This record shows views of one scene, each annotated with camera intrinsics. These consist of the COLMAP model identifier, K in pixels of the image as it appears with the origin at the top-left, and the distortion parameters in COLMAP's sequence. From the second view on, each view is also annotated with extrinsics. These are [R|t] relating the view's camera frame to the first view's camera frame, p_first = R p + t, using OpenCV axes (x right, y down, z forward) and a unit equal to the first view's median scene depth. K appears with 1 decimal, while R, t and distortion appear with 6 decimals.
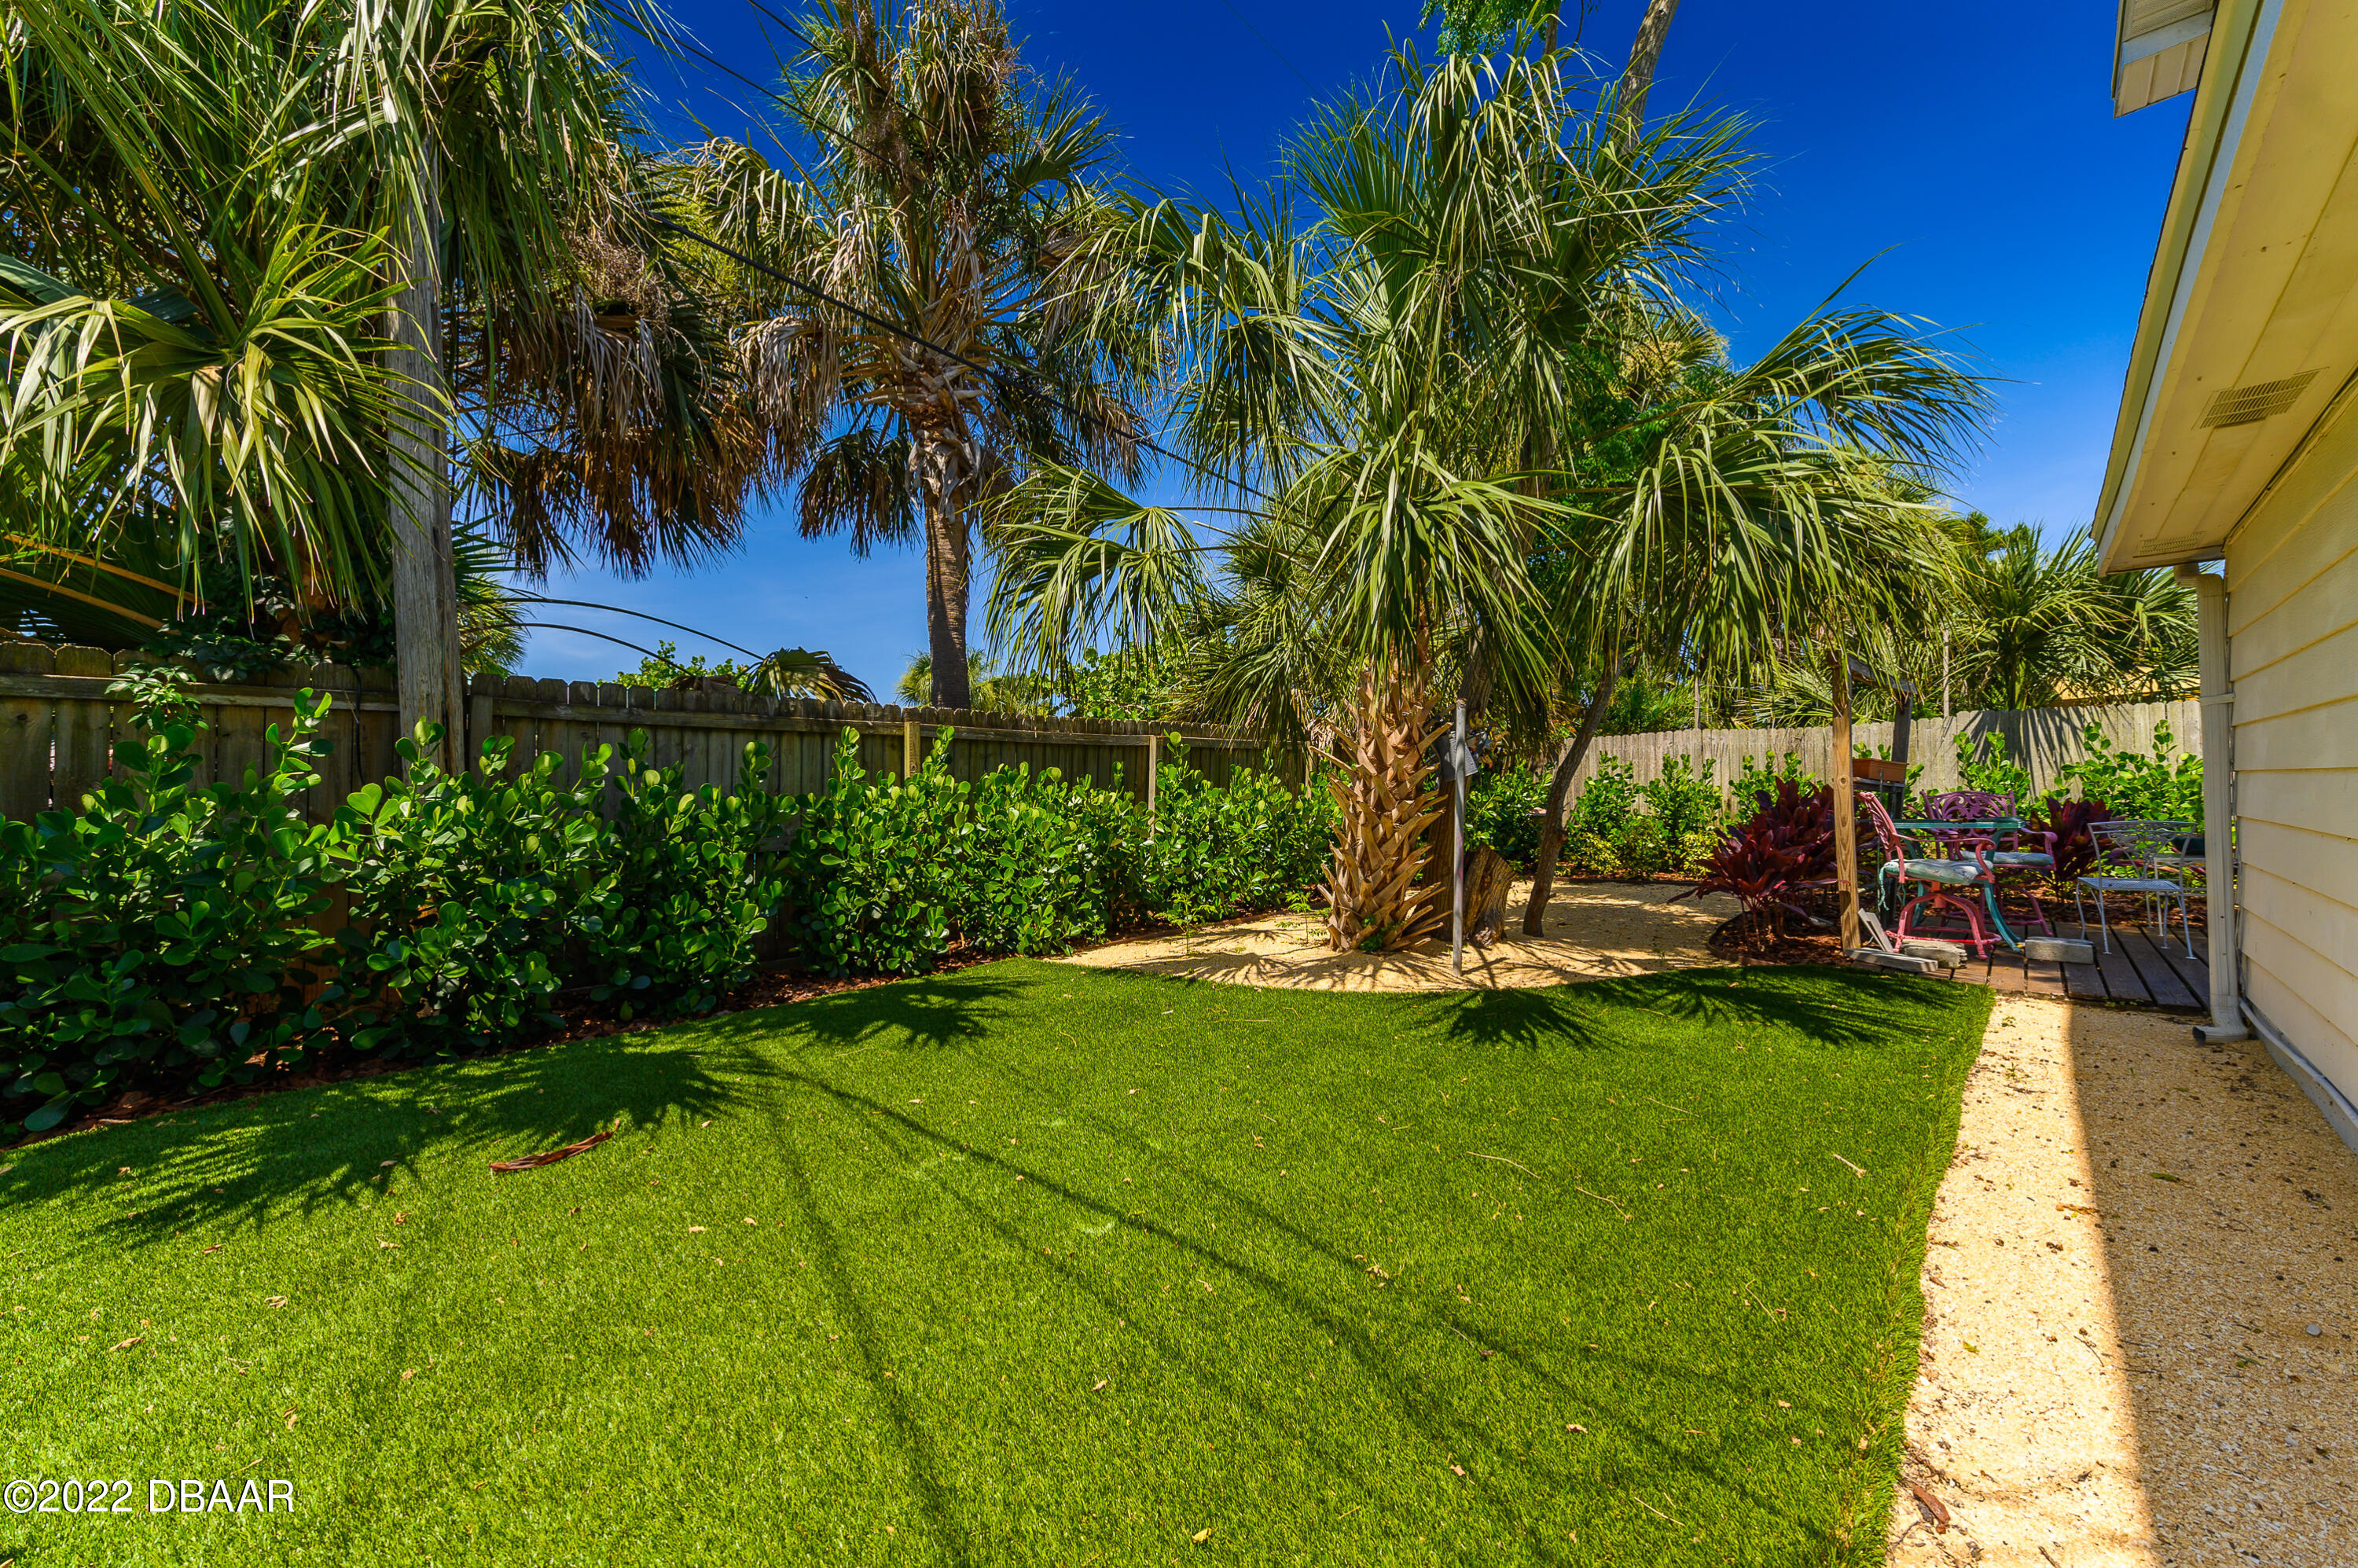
lens RADIAL K [[915.8, 0, 1179.3], [0, 915.8, 779.5], [0, 0, 1]] dist [0.011169, -0.000139]
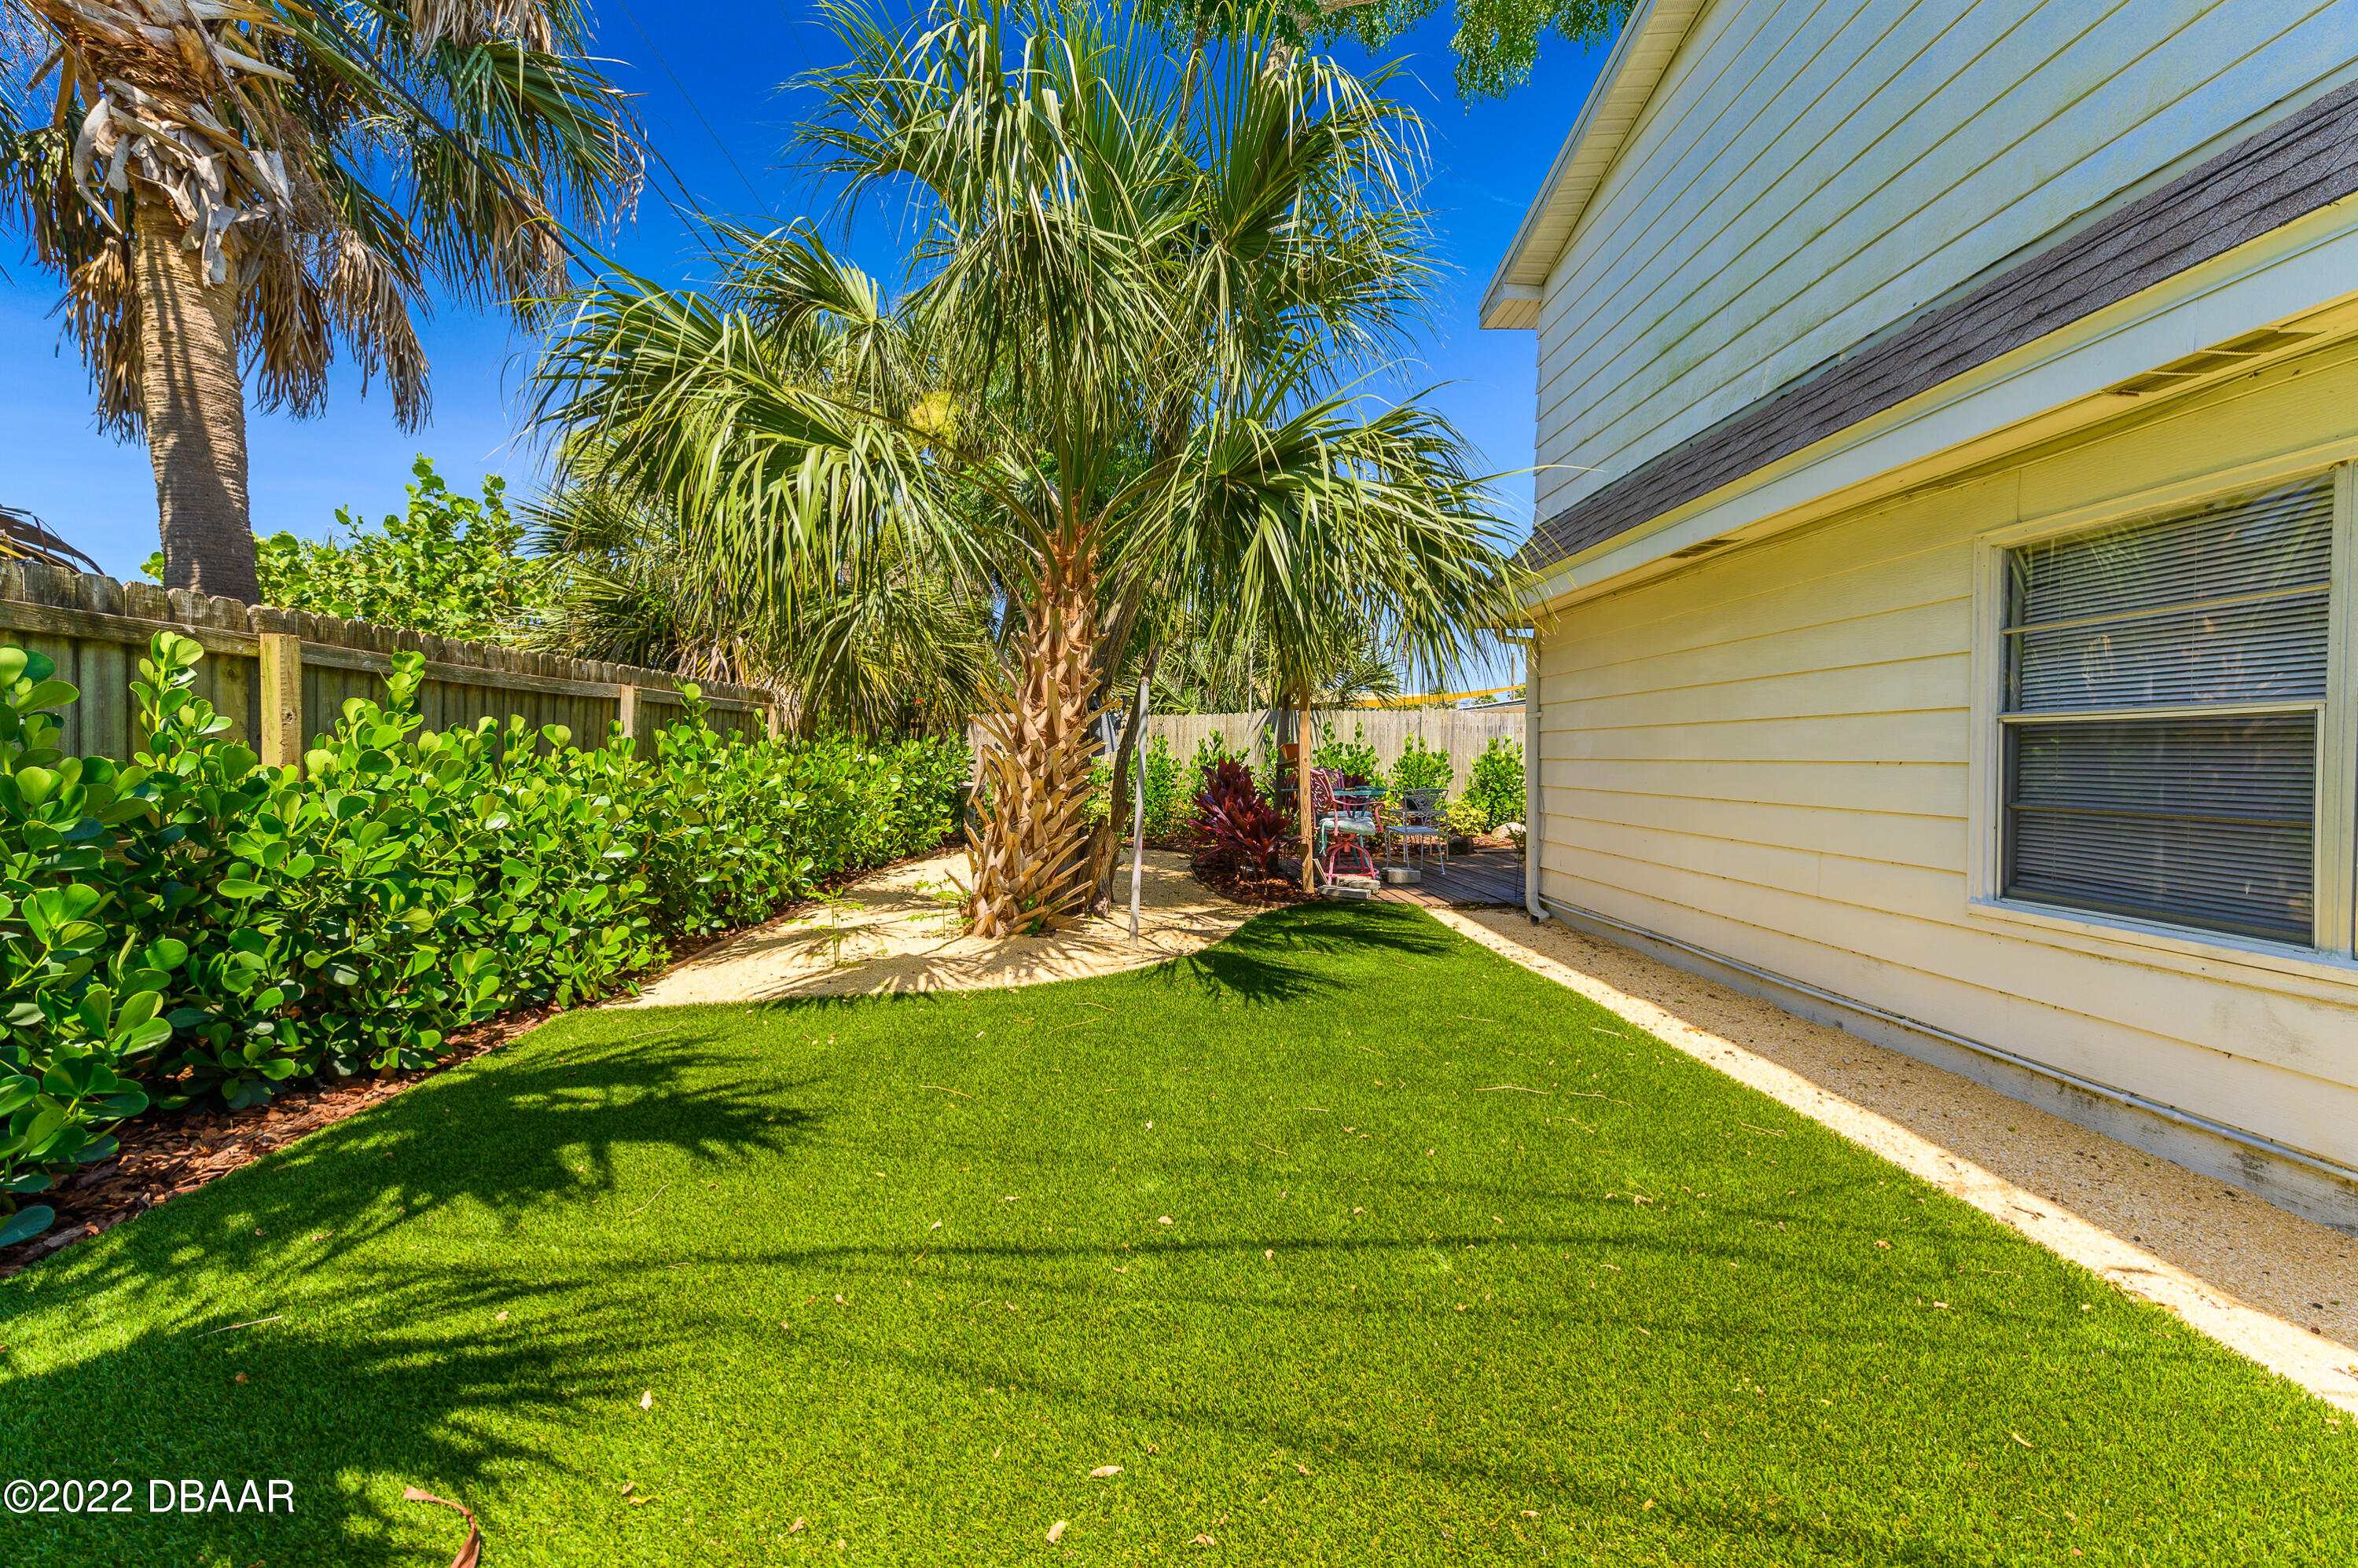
lens RADIAL K [[922.3, 0, 1181.4], [0, 922.3, 777.4], [0, 0, 1]] dist [0.023190, -0.000664]
pose [[0.699417, -0.000285, 0.714714, -0.378422], [-0.019784, 0.999609, 0.019759, 0.003575], [-0.714440, -0.027960, 0.699138, 0.235910]]
